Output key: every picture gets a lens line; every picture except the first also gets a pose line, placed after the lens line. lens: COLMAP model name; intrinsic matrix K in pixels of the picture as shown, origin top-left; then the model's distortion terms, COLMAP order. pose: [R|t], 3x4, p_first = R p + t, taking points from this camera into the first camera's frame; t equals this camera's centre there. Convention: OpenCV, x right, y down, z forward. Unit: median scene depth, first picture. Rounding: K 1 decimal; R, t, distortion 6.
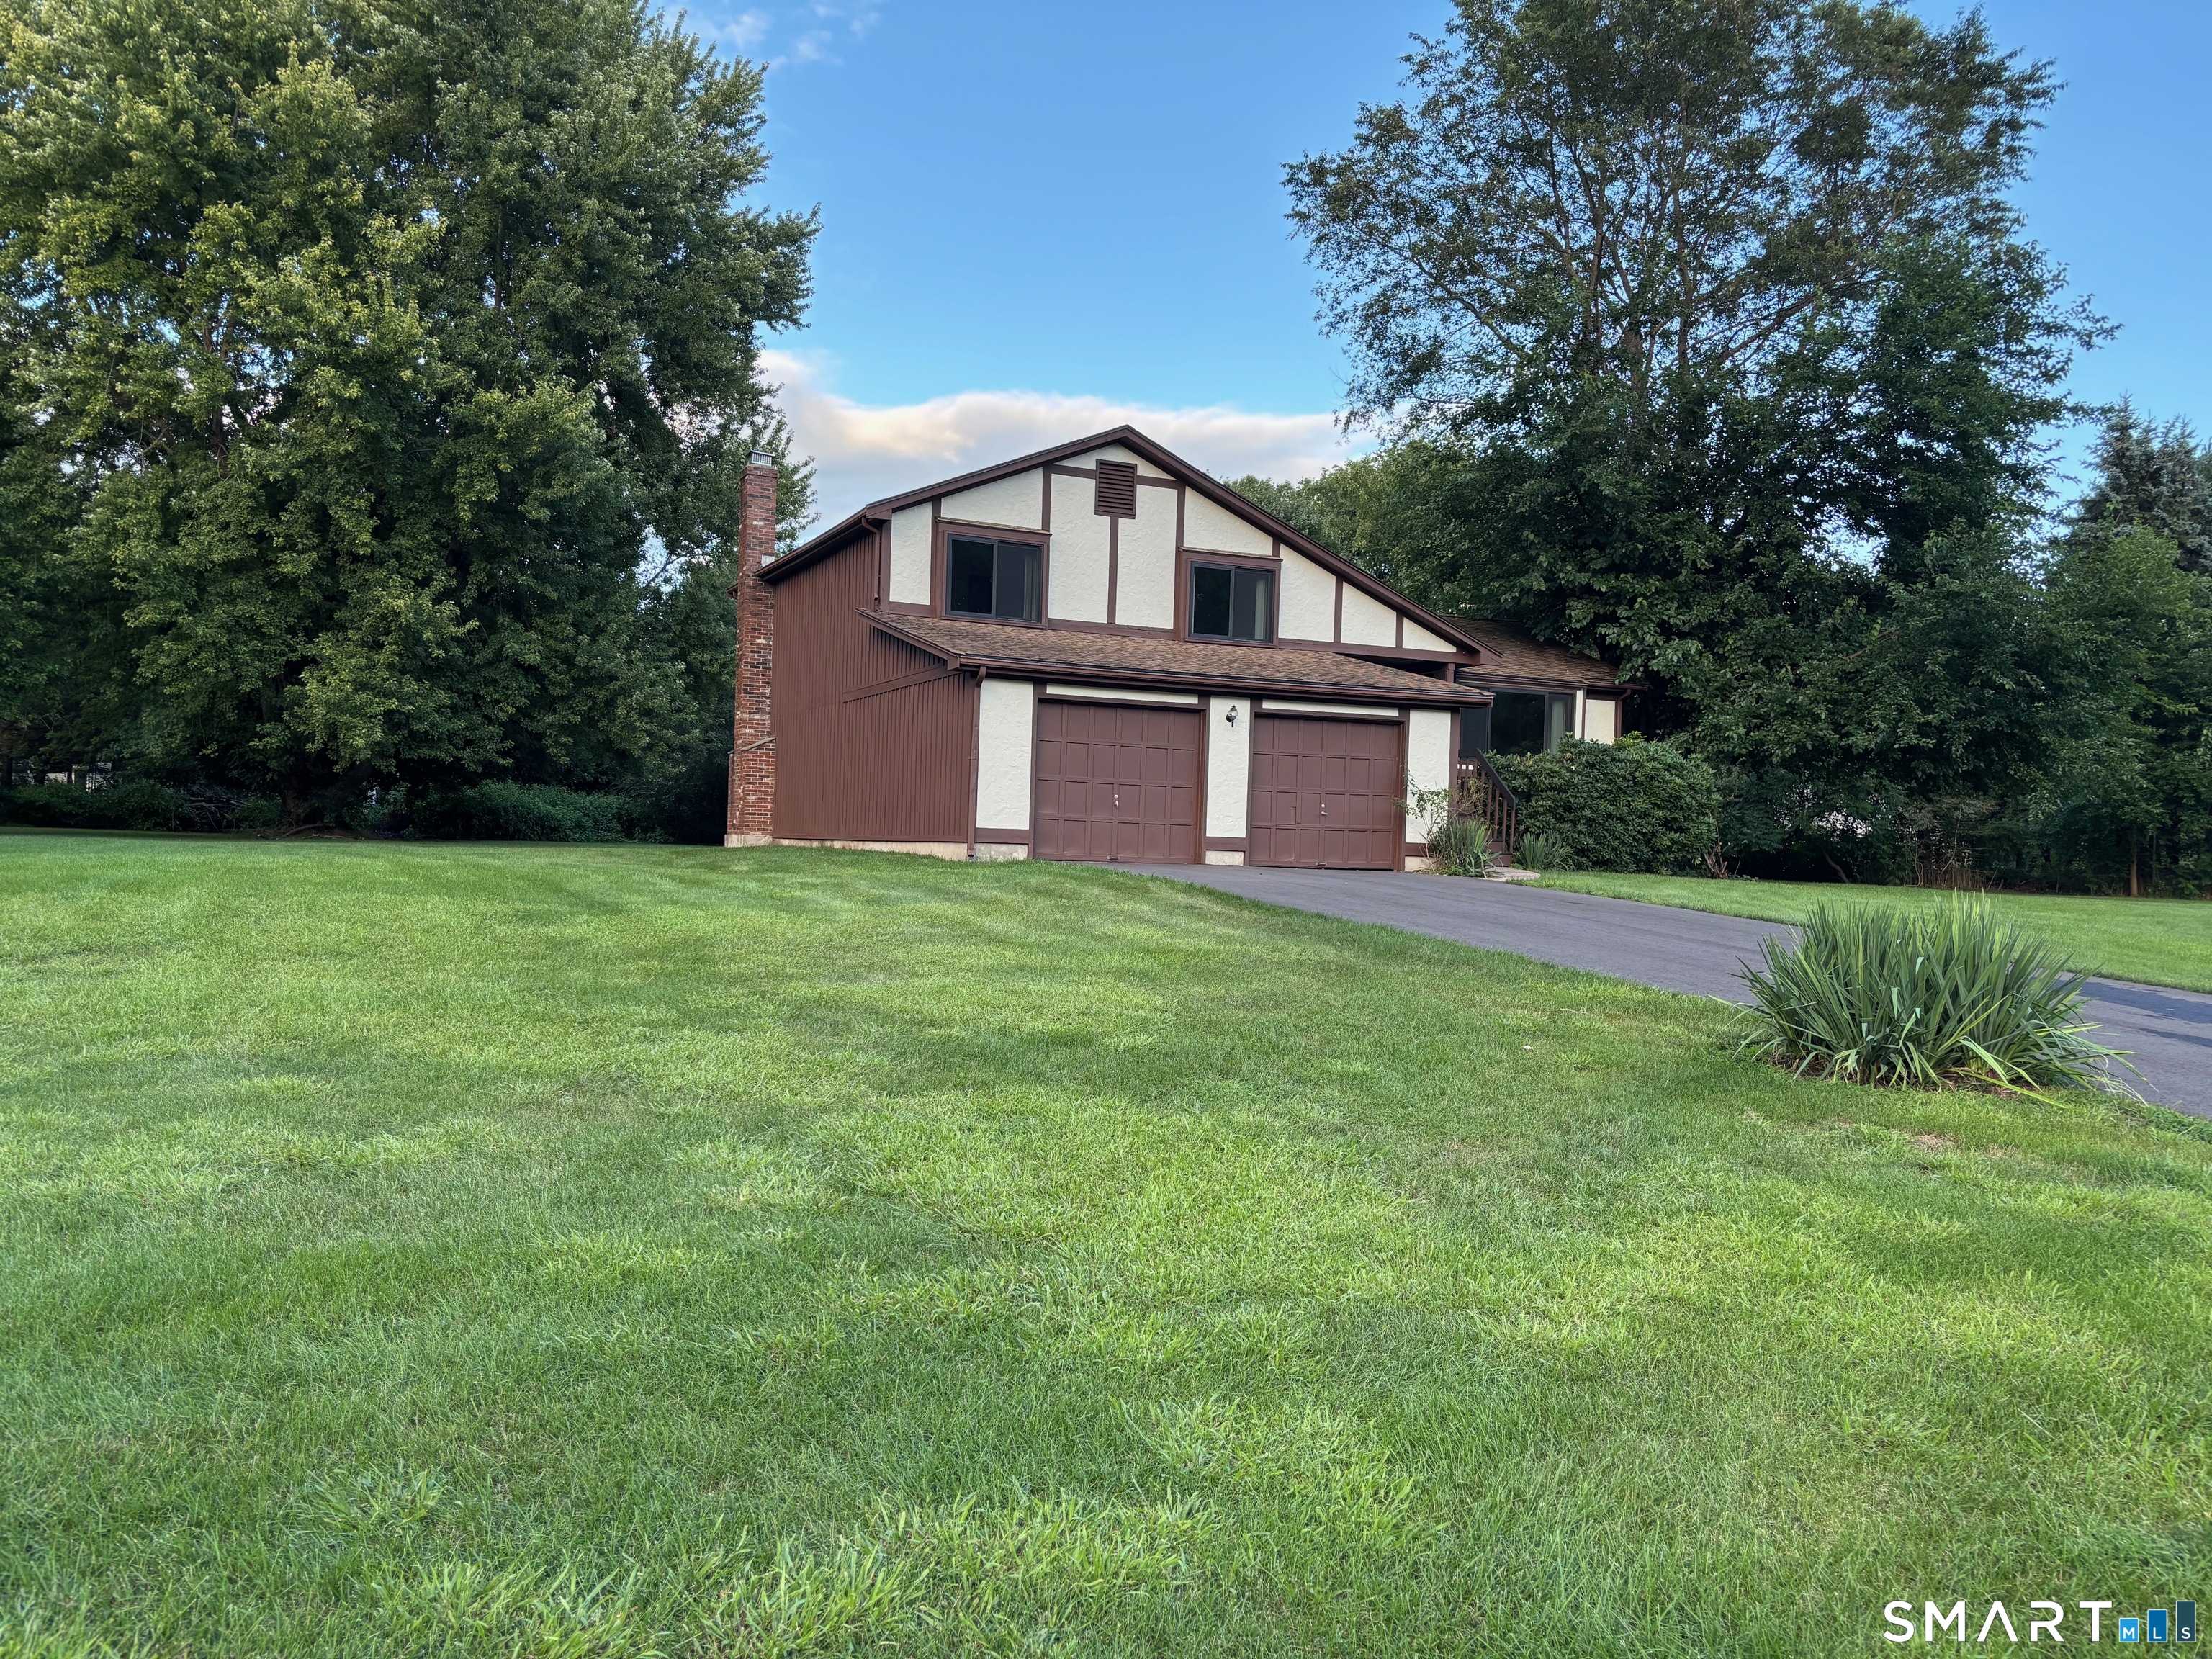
lens RADIAL K [[1680.2, 0, 1106.0], [0, 1680.2, 829.5], [0, 0, 1]] dist [0.128744, -0.138753]
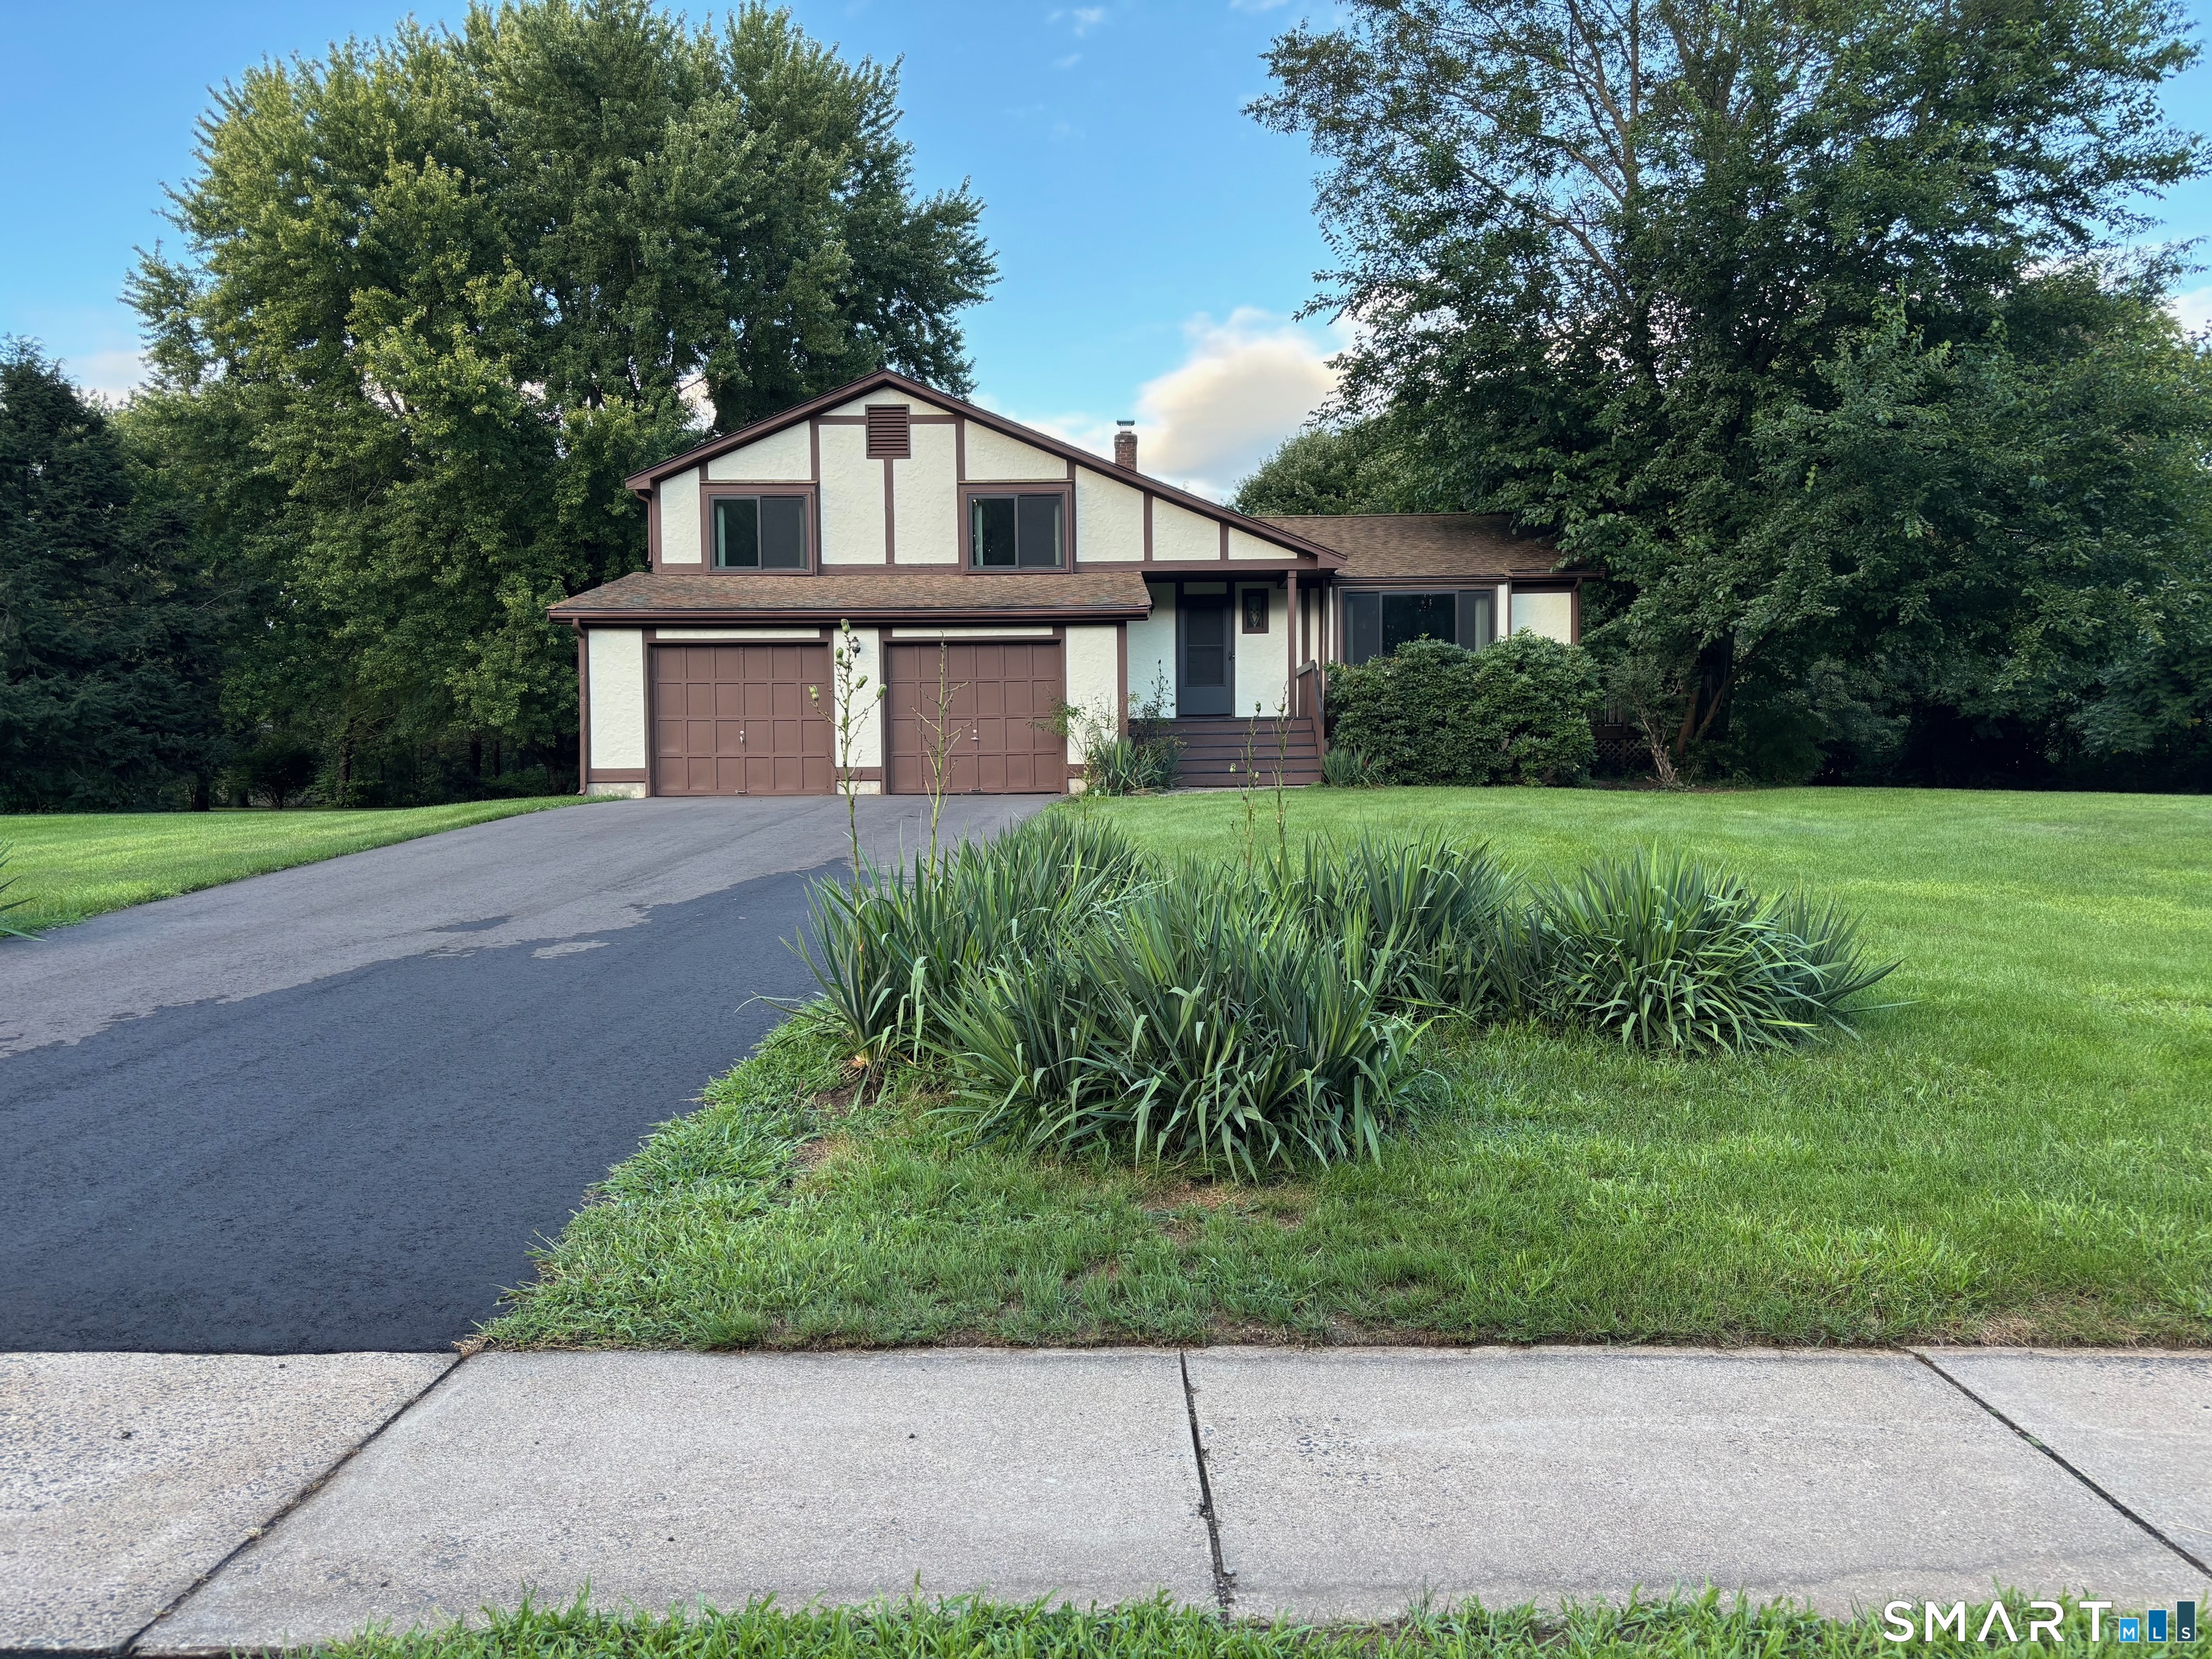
lens RADIAL K [[1680.2, 0, 1106.0], [0, 1680.2, 829.5], [0, 0, 1]] dist [0.128744, -0.138753]
pose [[0.910663, -0.031445, -0.411953, 0.538586], [0.042329, 0.998954, 0.017321, 0.026944], [0.410977, -0.033211, 0.911041, 0.110756]]
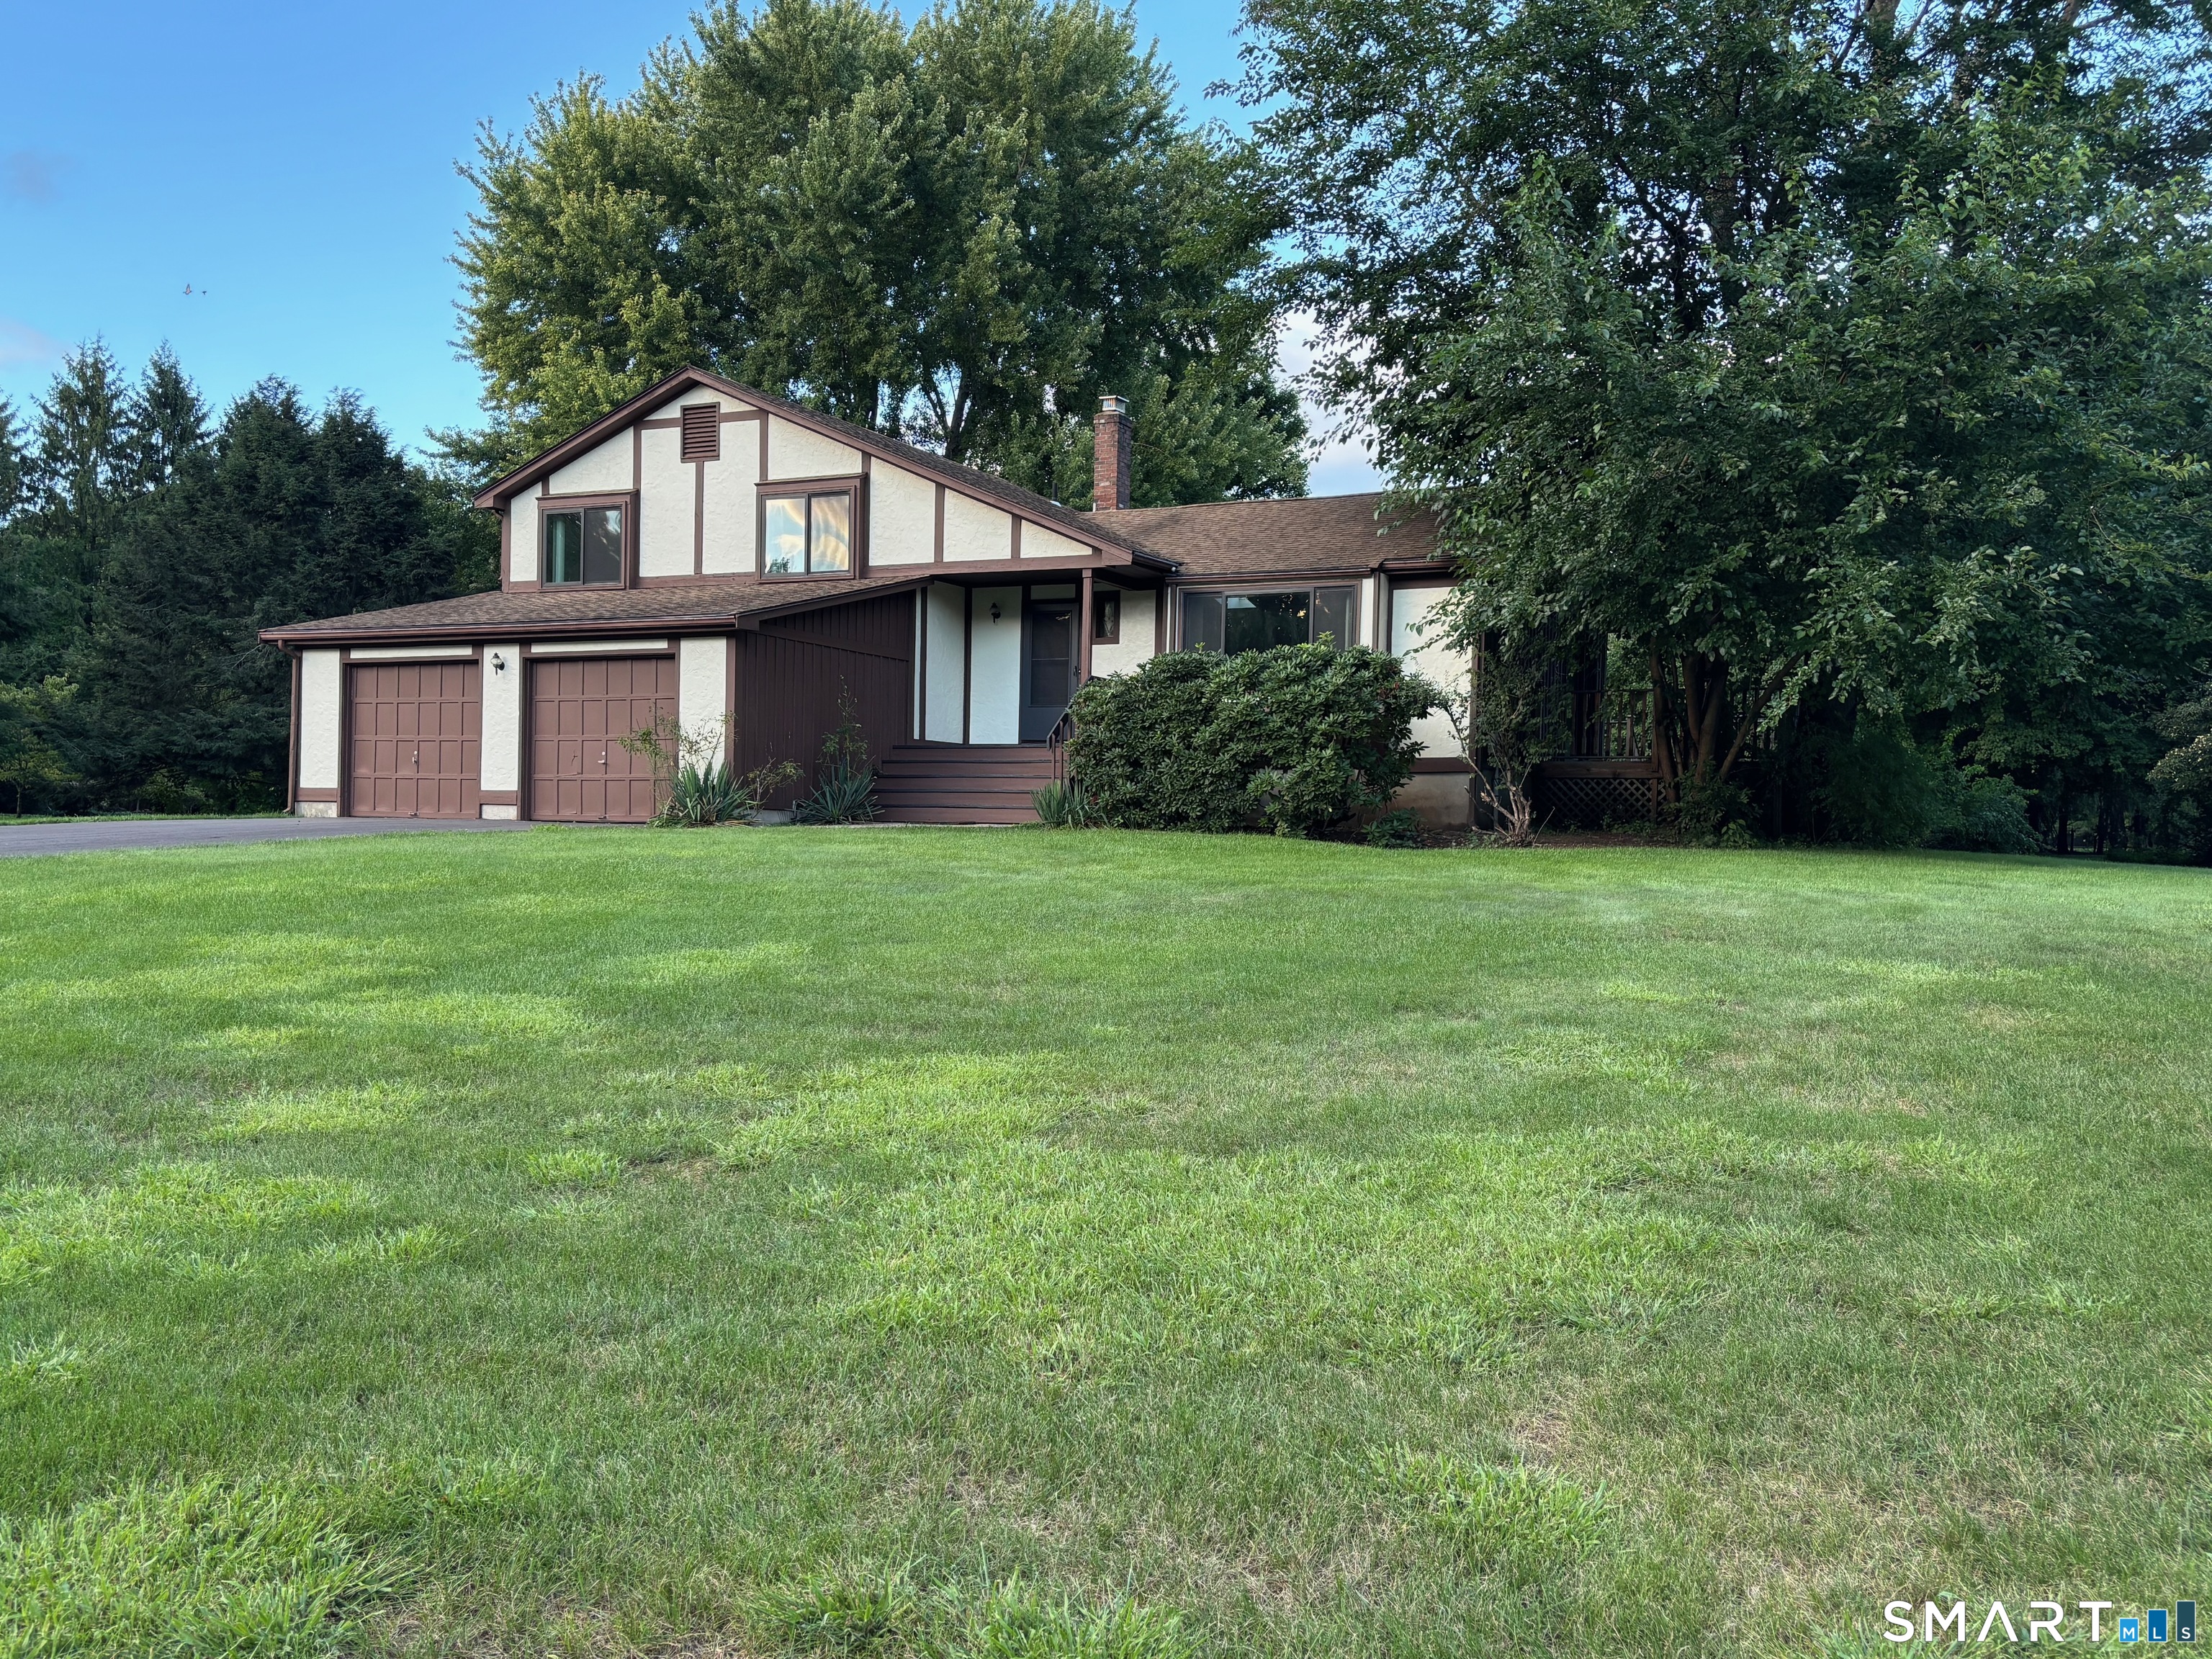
lens RADIAL K [[2110.2, 0, 1106.0], [0, 2110.2, 829.5], [0, 0, 1]] dist [0.008853, 0.005743]
pose [[0.623139, -0.023245, -0.781766, 1.058132], [0.002755, 0.999617, -0.027527, 0.052914], [0.782106, 0.014999, 0.622965, 0.443830]]
